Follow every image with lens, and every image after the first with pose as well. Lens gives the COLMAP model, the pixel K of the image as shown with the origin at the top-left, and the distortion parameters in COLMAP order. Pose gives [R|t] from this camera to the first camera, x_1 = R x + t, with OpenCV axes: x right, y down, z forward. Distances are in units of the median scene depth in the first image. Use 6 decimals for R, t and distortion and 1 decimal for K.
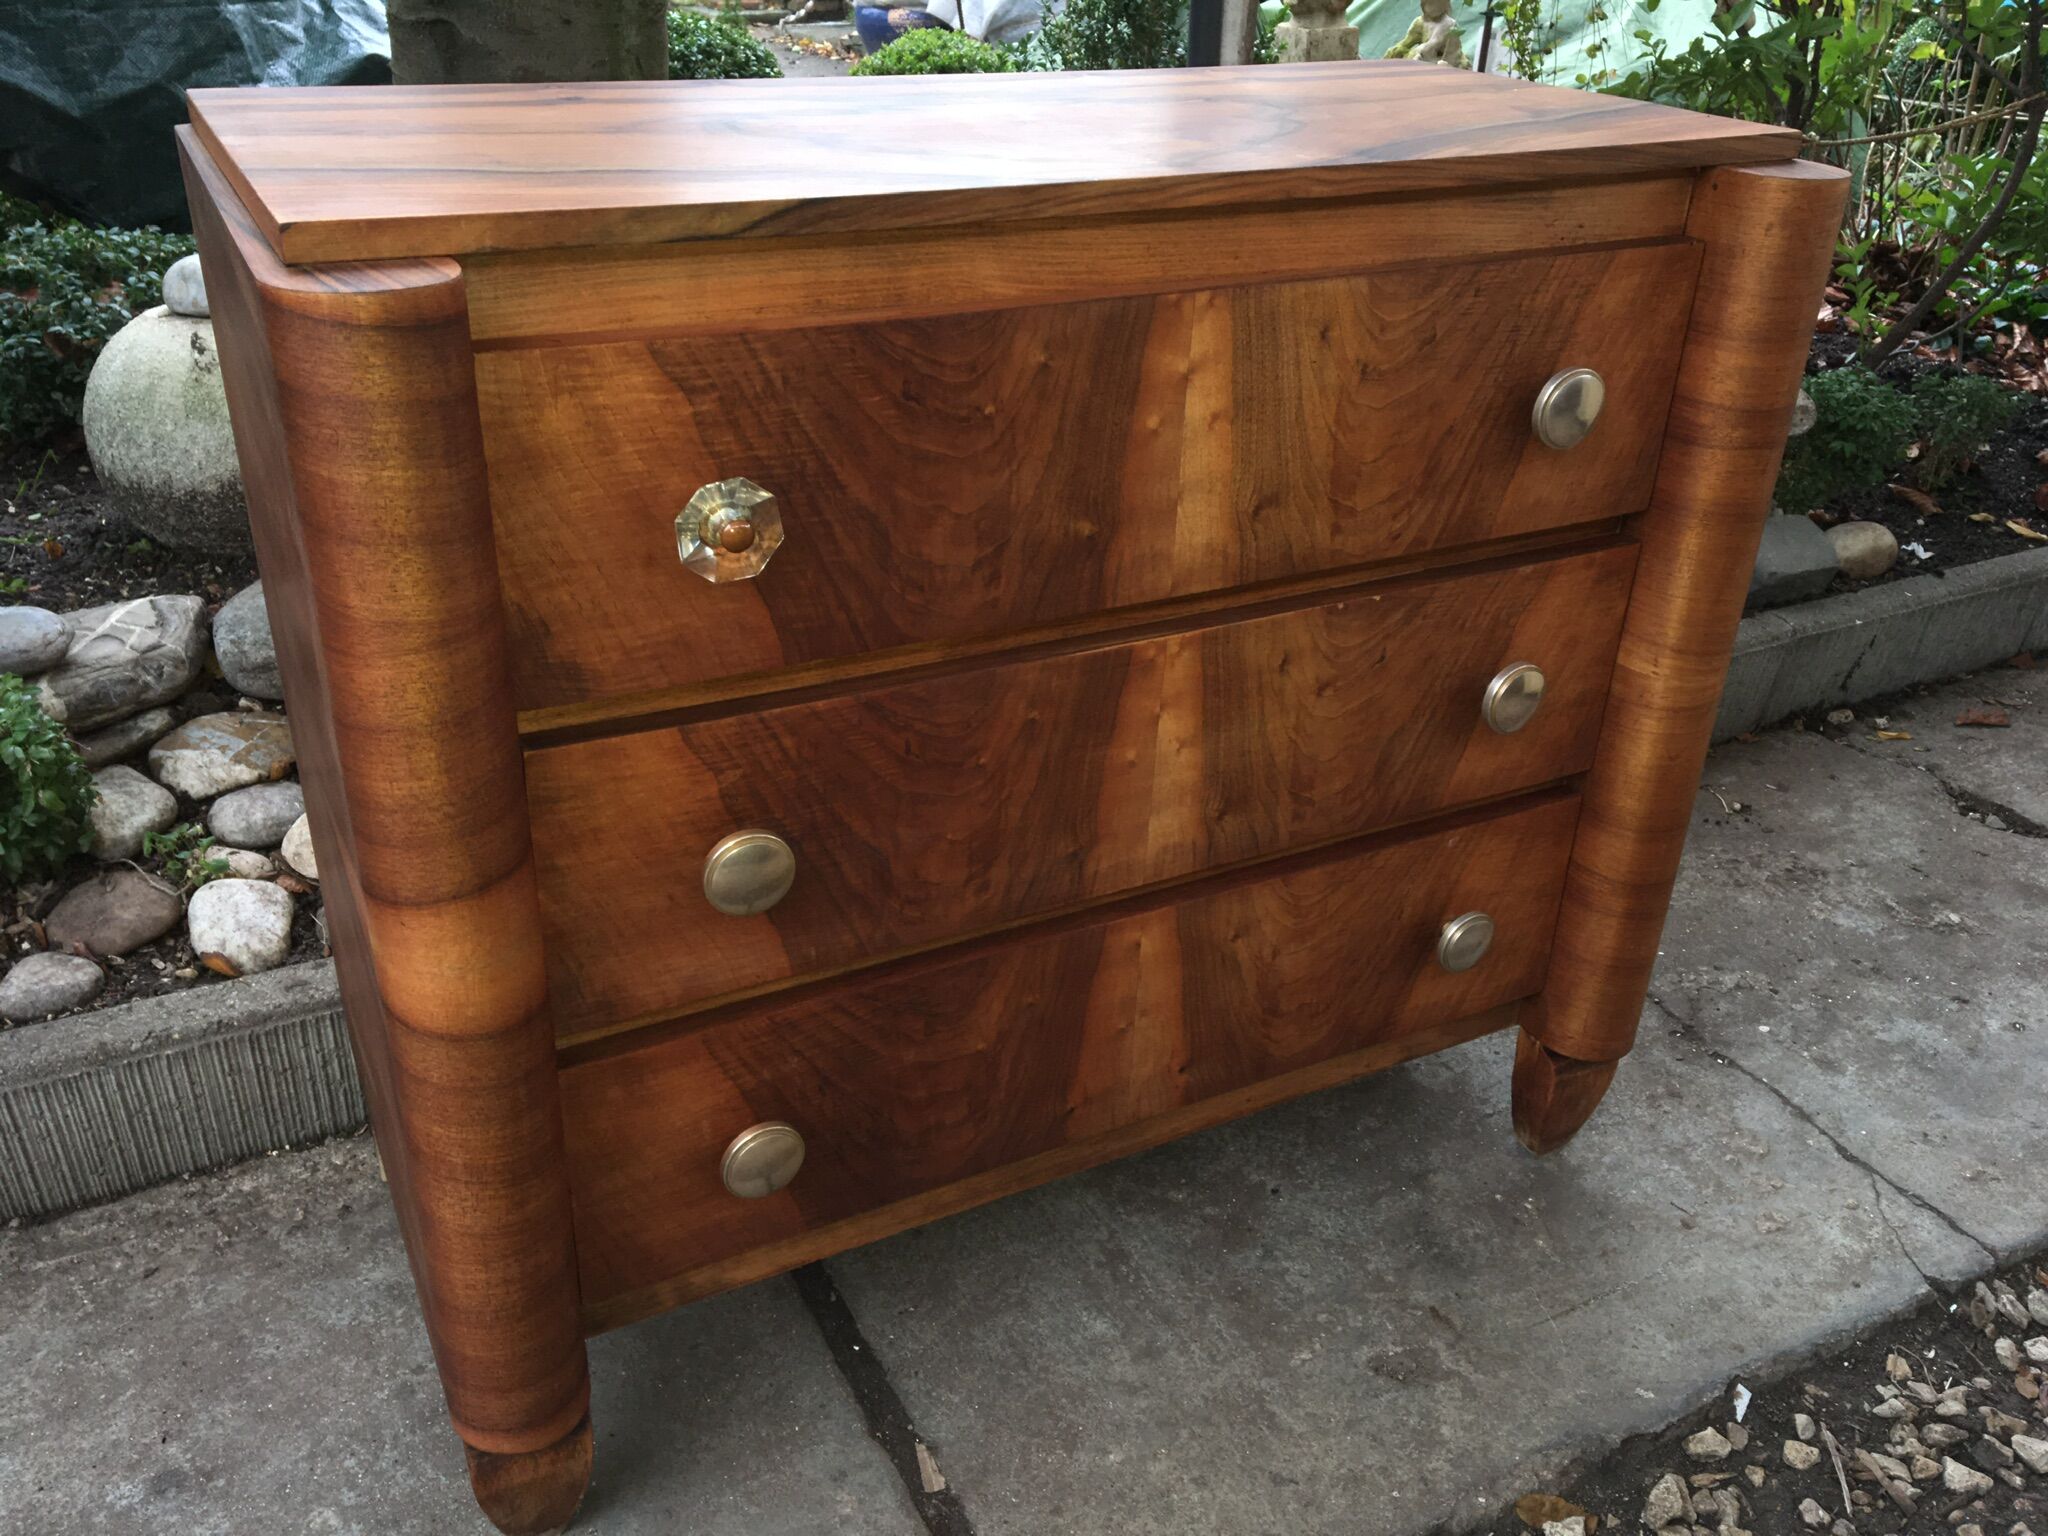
lens RADIAL K [[1714.0, 0, 1014.9], [0, 1714.0, 773.0], [0, 0, 1]] dist [0.062080, -0.084036]
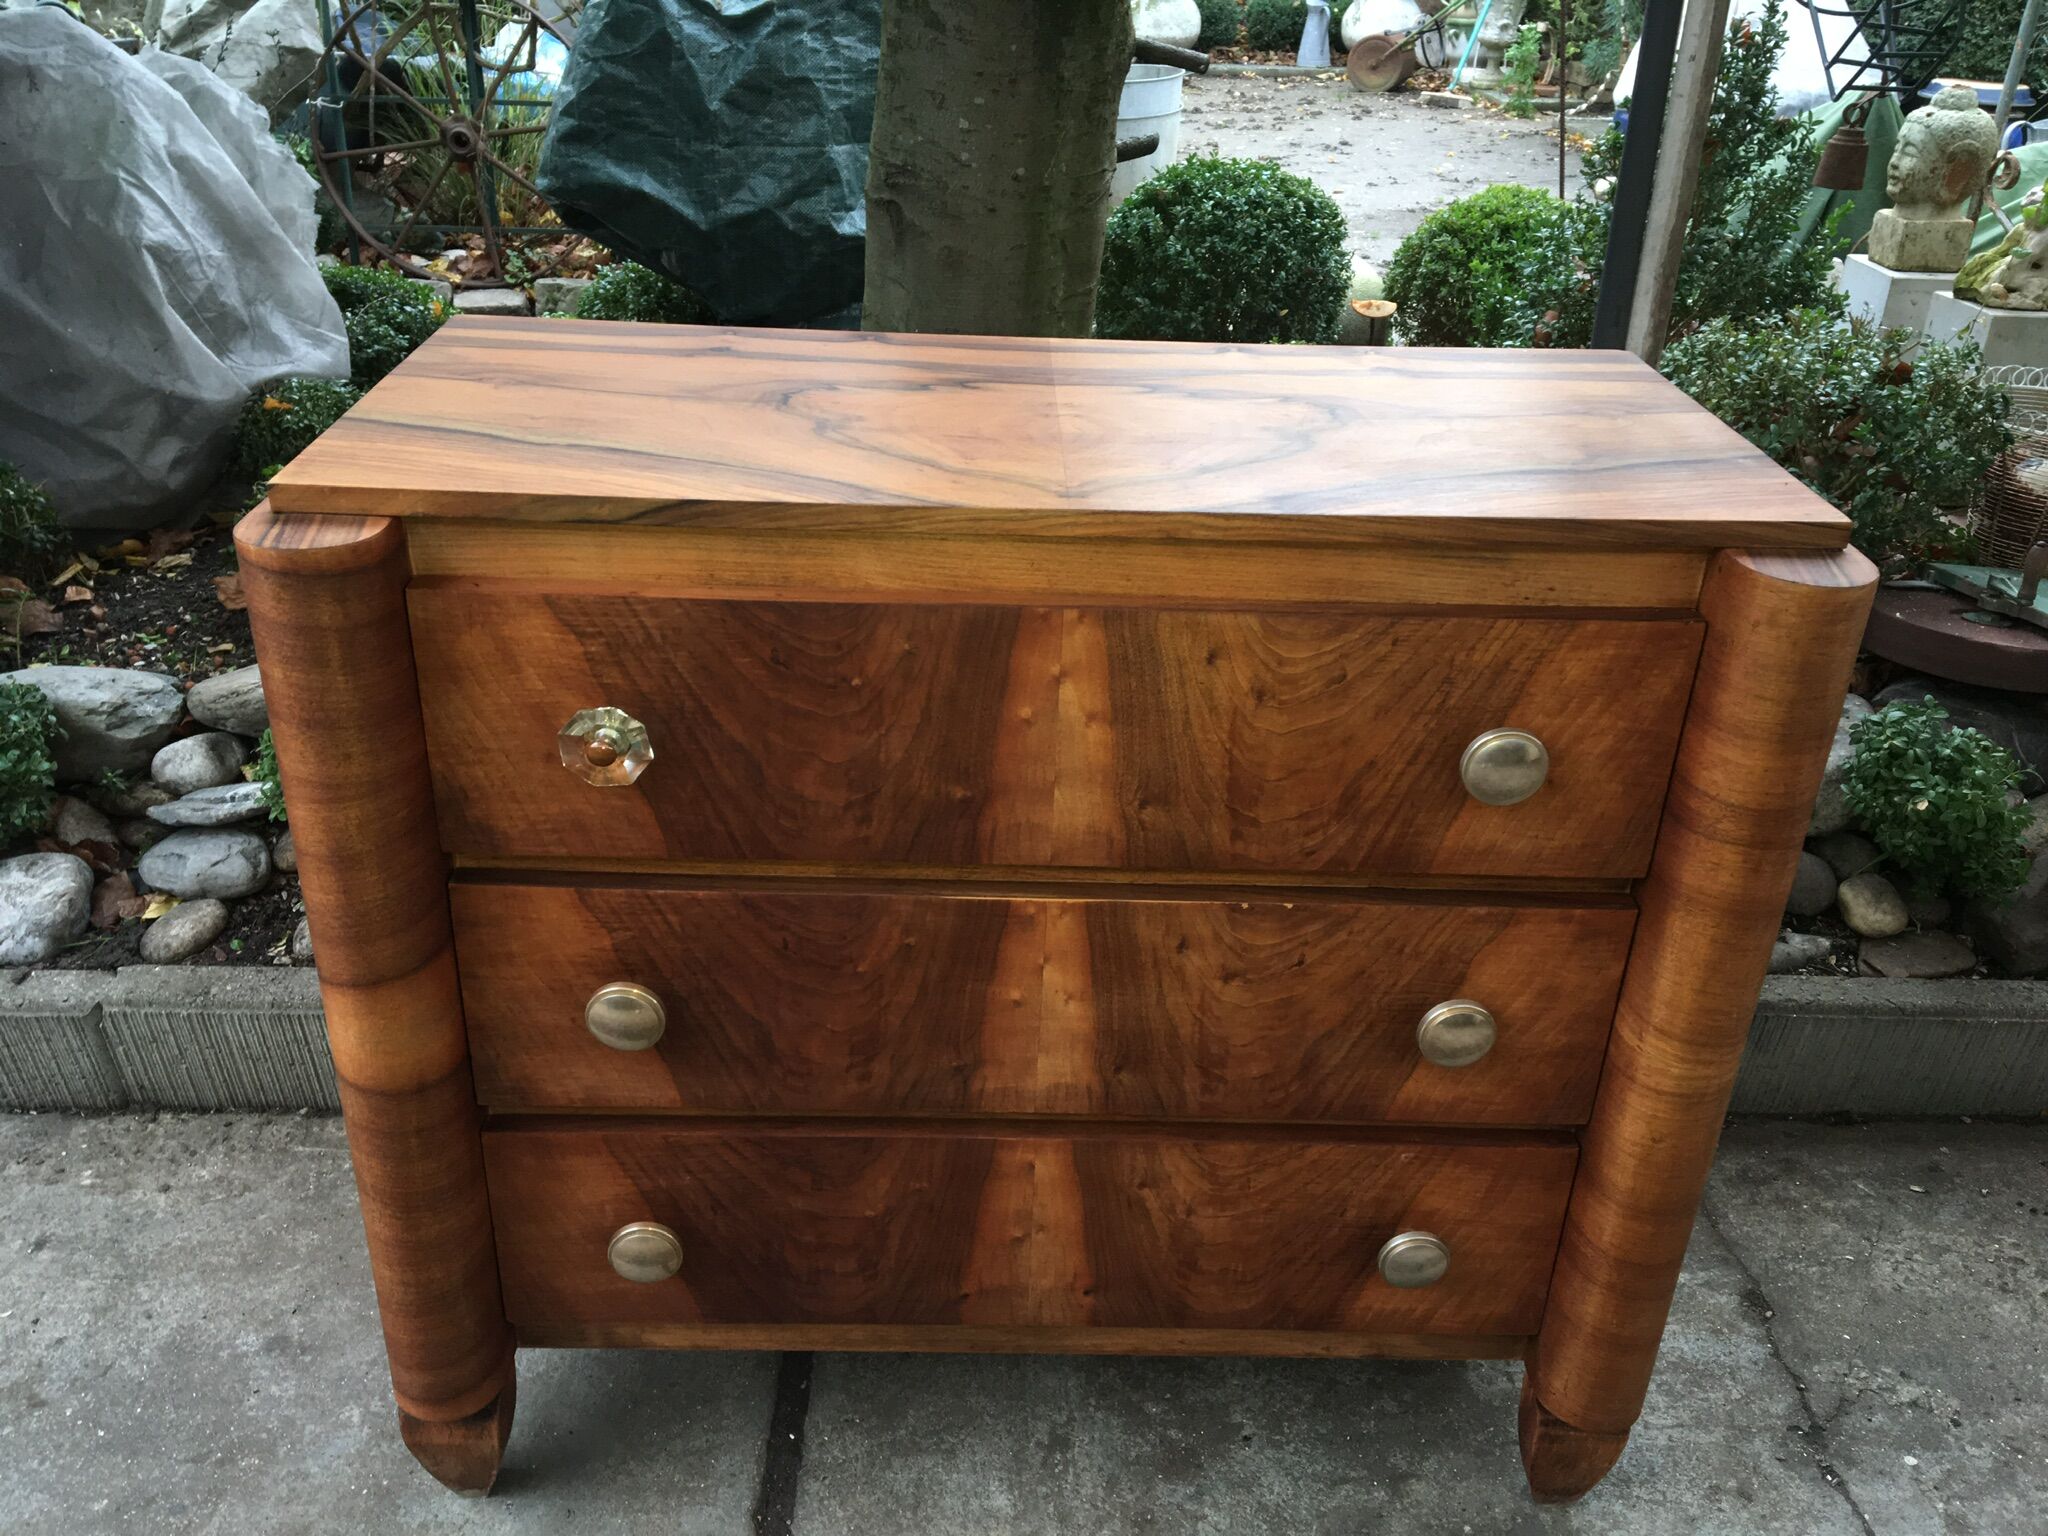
lens RADIAL K [[1714.0, 0, 1022.5], [0, 1714.0, 770.7], [0, 0, 1]] dist [0.062080, -0.084036]
pose [[0.894161, 0.207994, -0.396503, 0.407443], [-0.218089, 0.975723, 0.020020, -0.148274], [0.391041, 0.068572, 0.917815, -0.003206]]
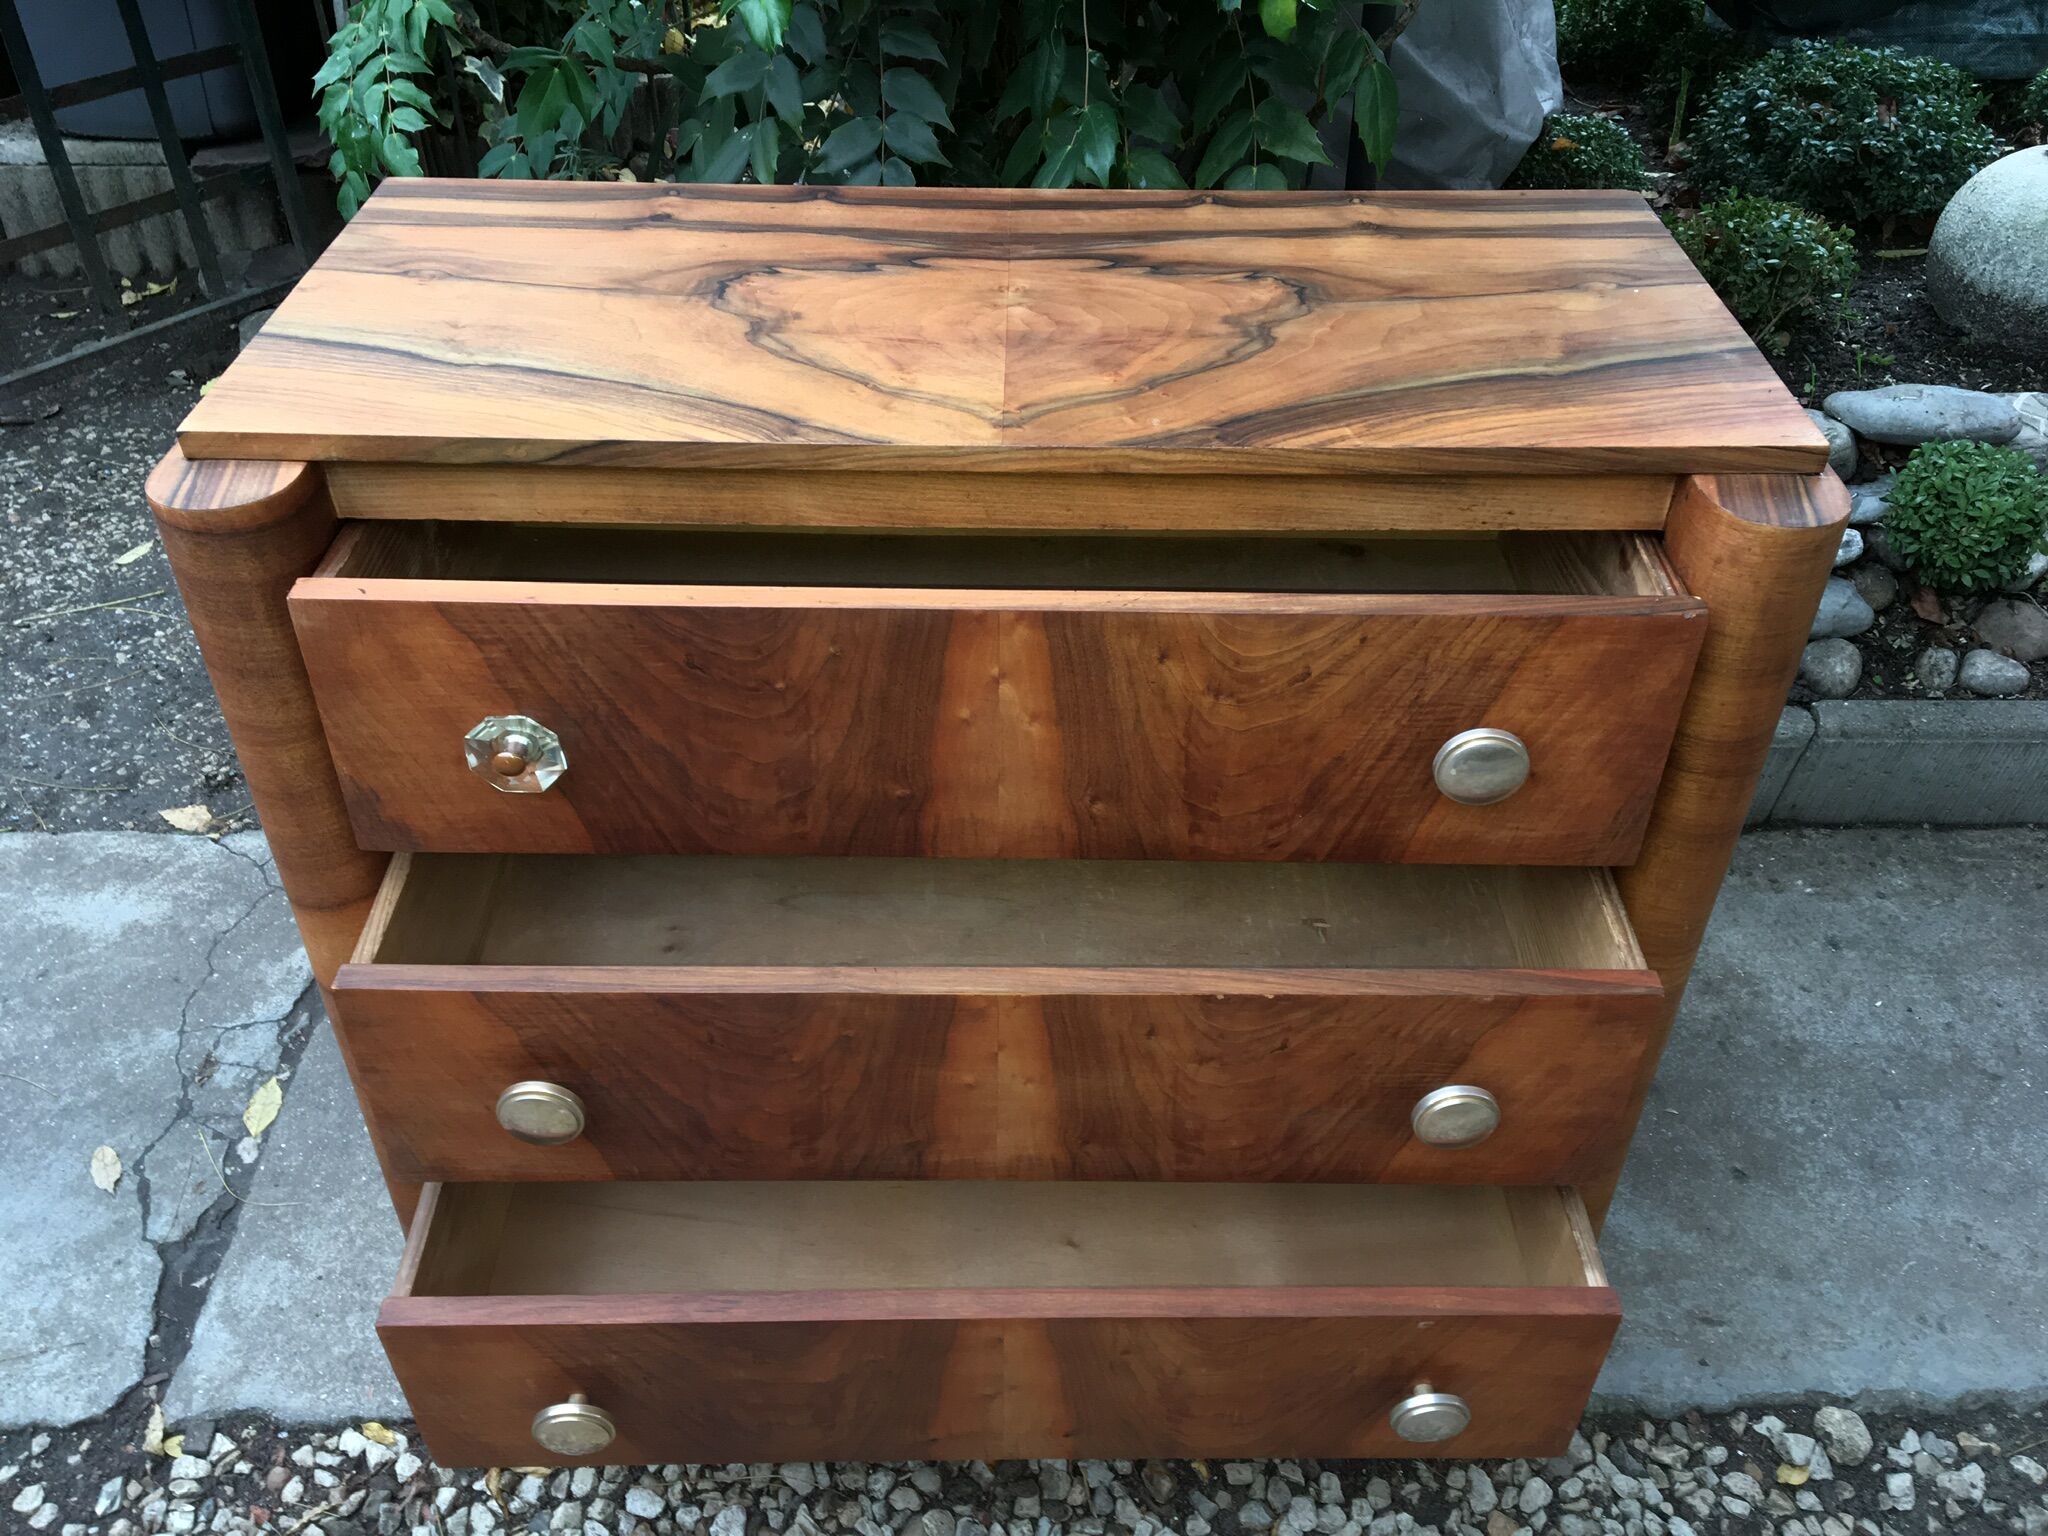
lens RADIAL K [[1714.0, 0, 1030.4], [0, 1714.0, 774.5], [0, 0, 1]] dist [0.062080, -0.084036]
pose [[0.882638, 0.271747, -0.383540, 0.429785], [-0.205687, 0.956972, 0.204691, -0.276868], [0.422661, -0.101779, 0.900554, 0.031046]]
